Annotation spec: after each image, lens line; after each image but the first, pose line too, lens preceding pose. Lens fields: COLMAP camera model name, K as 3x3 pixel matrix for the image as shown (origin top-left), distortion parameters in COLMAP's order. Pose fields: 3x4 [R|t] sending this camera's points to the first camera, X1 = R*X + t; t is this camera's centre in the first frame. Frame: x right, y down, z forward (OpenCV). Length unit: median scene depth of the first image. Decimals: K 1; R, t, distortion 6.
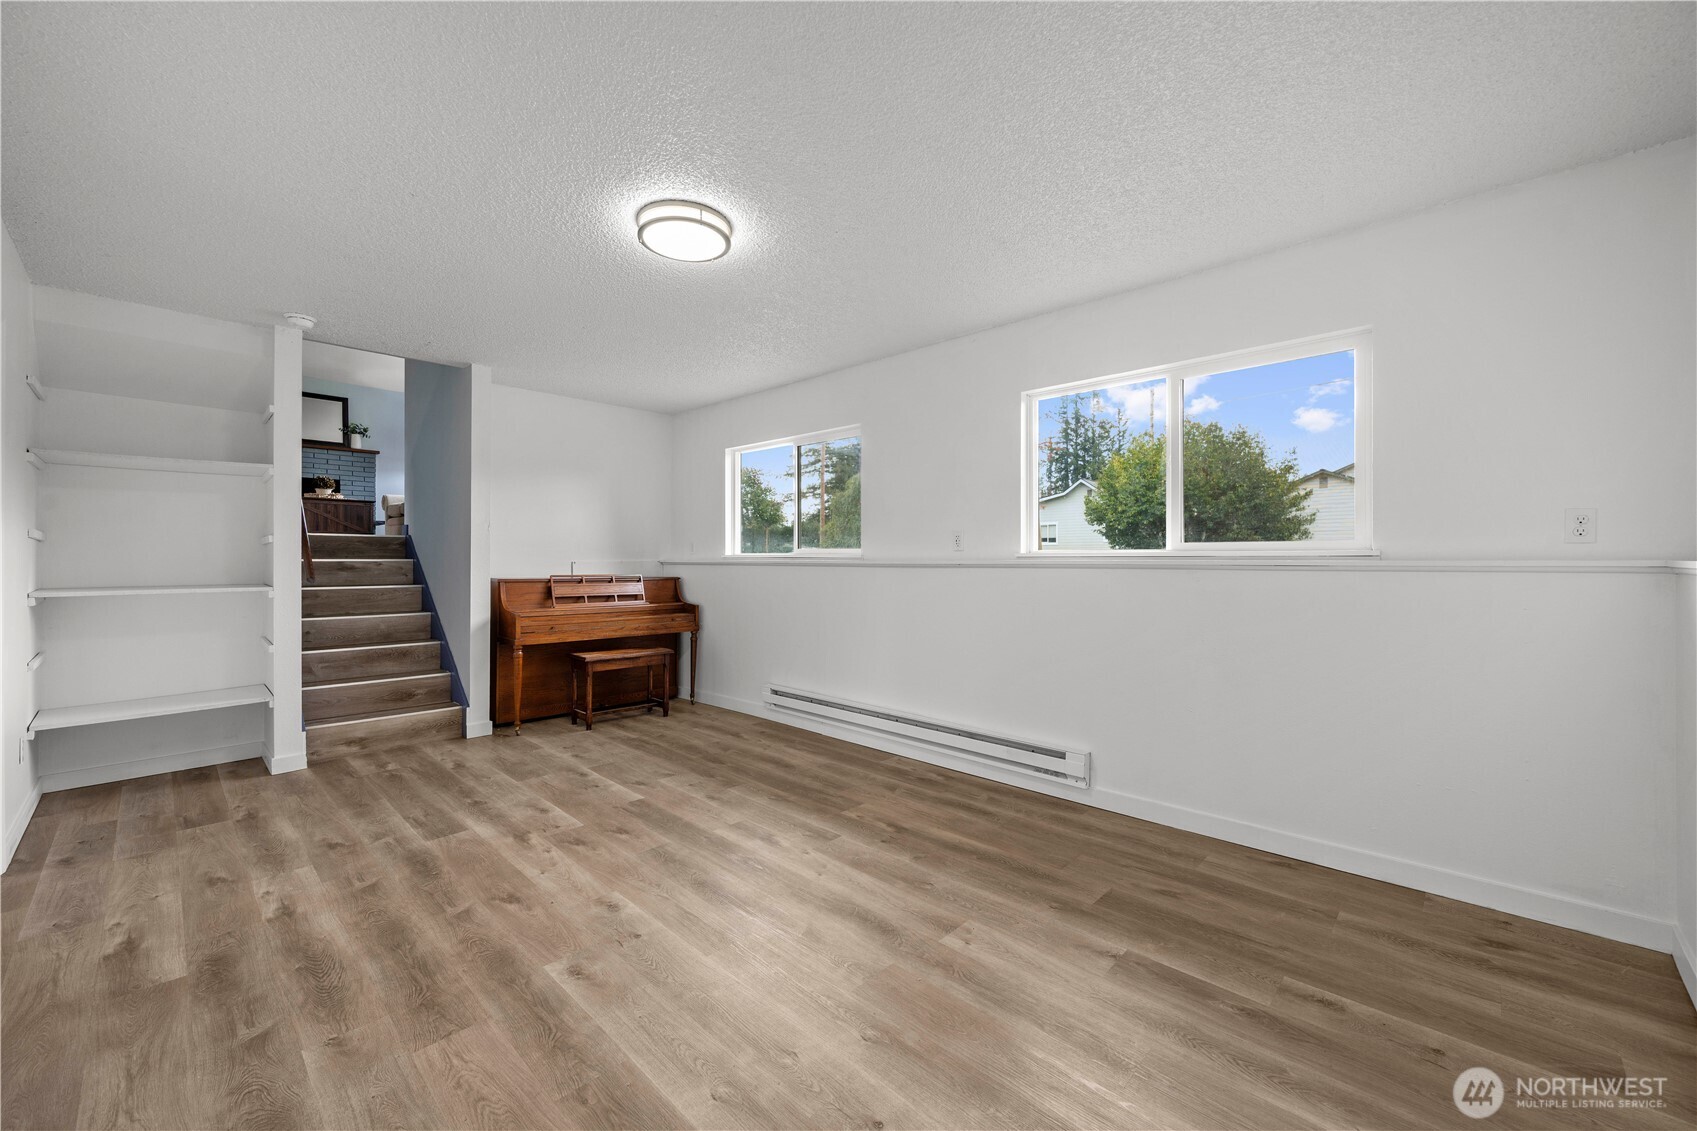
lens RADIAL K [[678.4, 0, 850.5], [0, 678.4, 560.2], [0, 0, 1]] dist [-0.002398, 0.000063]
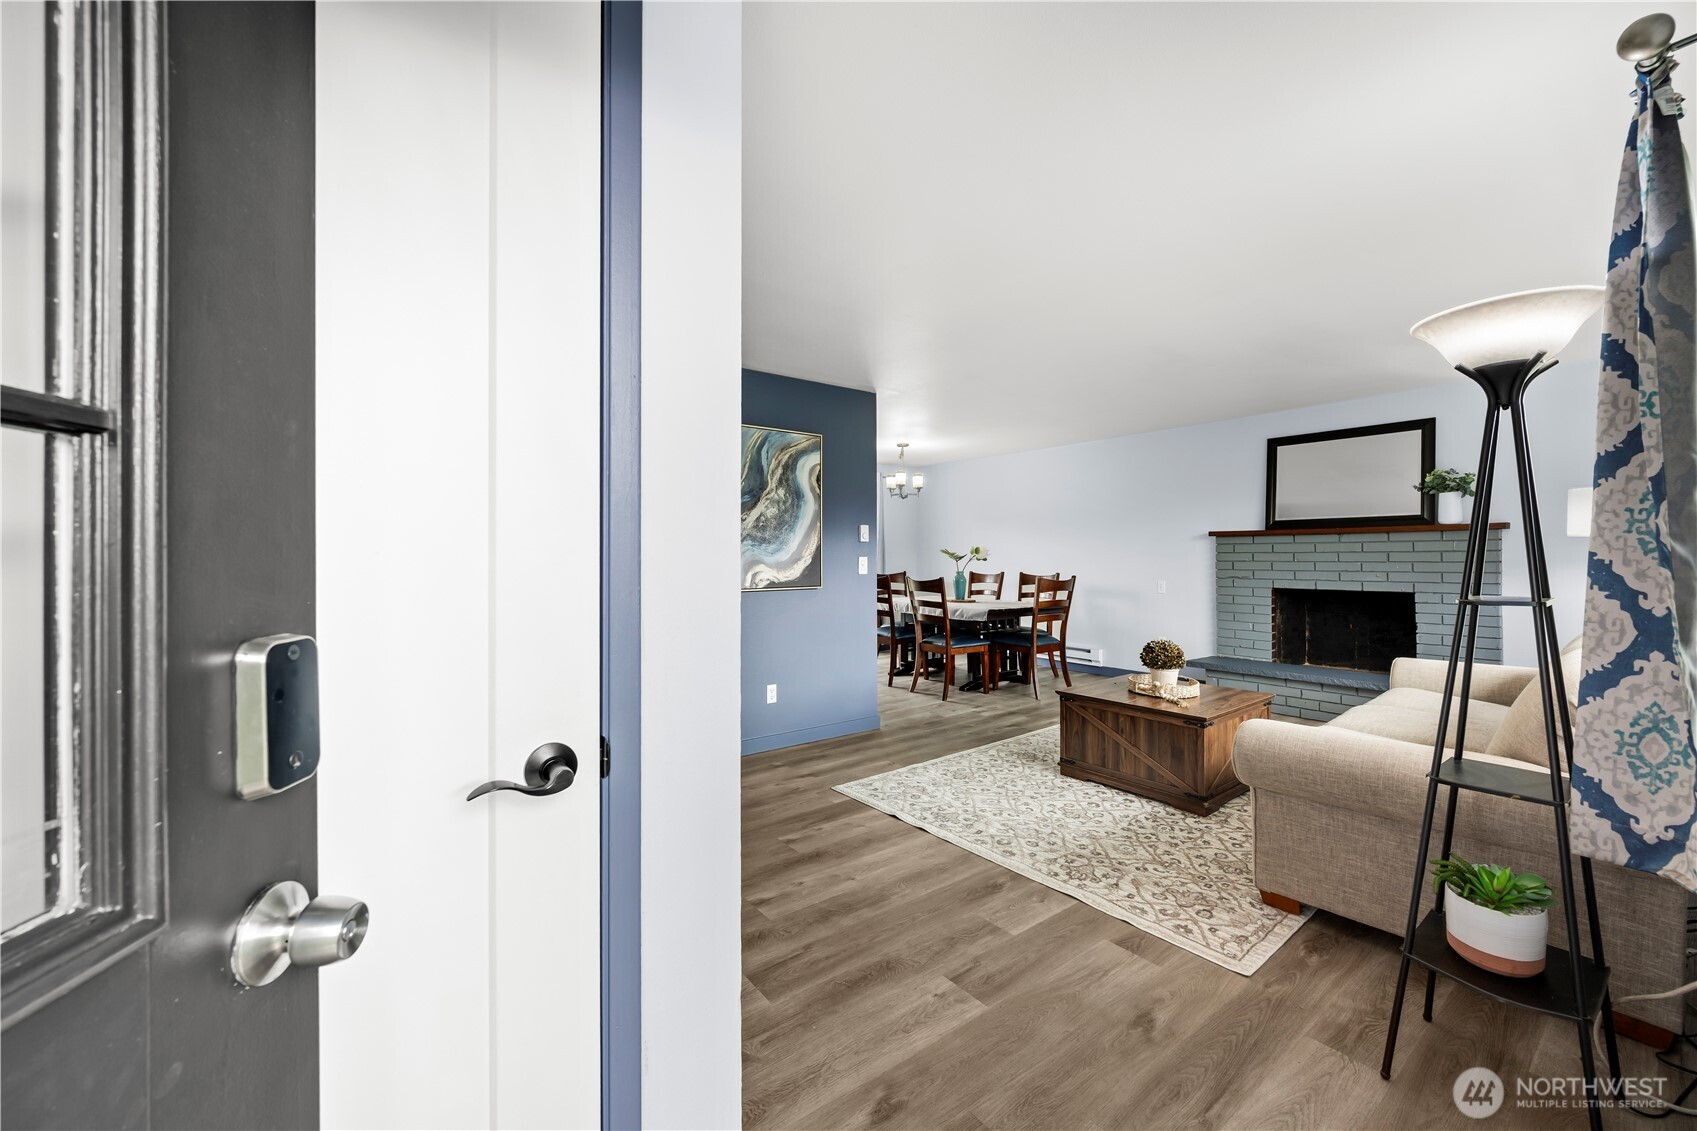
lens RADIAL K [[678.4, 0, 834.1], [0, 678.4, 556.7], [0, 0, 1]] dist [-0.002398, 0.000063]
pose [[-0.143250, 0.004222, -0.989678, -0.213677], [-0.001026, 0.999990, 0.004414, -0.144236], [0.989686, 0.001648, -0.143244, 0.653370]]
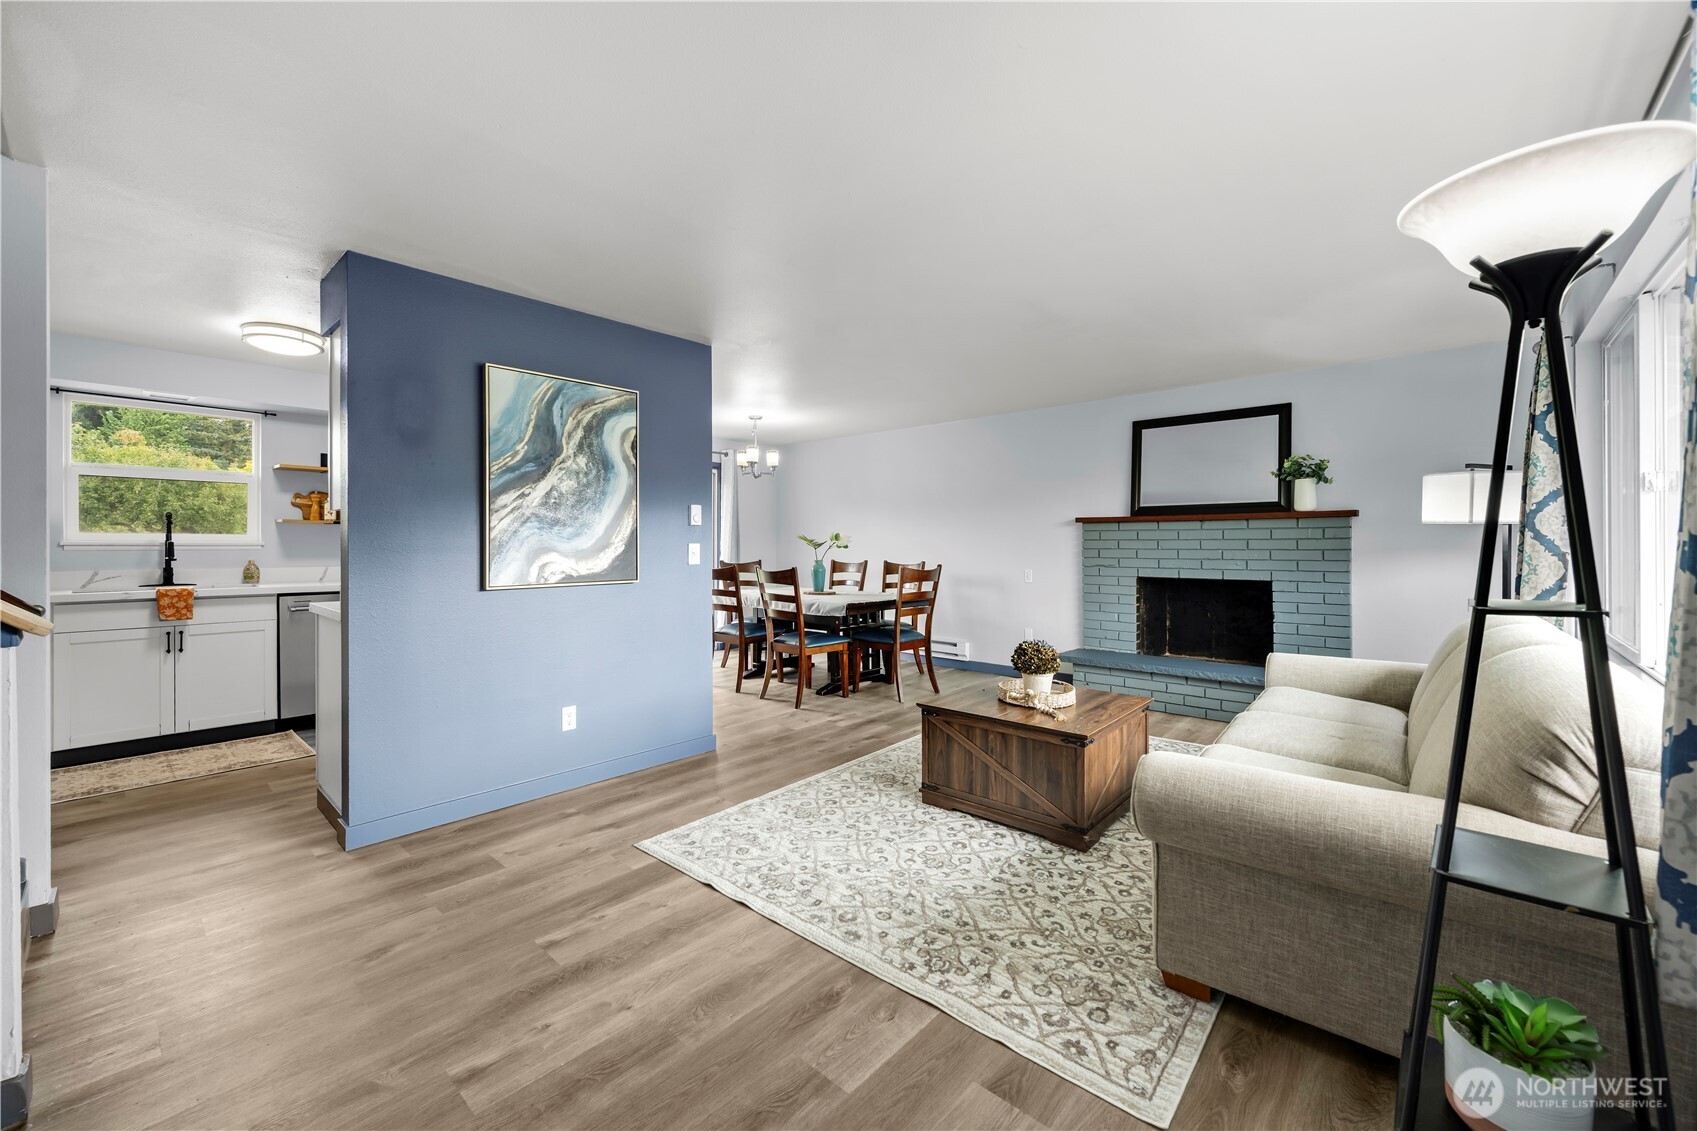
lens RADIAL K [[678.4, 0, 832.8], [0, 678.4, 544.2], [0, 0, 1]] dist [-0.002398, 0.000063]
pose [[0.036117, 0.004438, -0.999338, -0.289096], [-0.003345, 0.999985, 0.004320, -0.143620], [0.999342, 0.003187, 0.036131, 0.670439]]
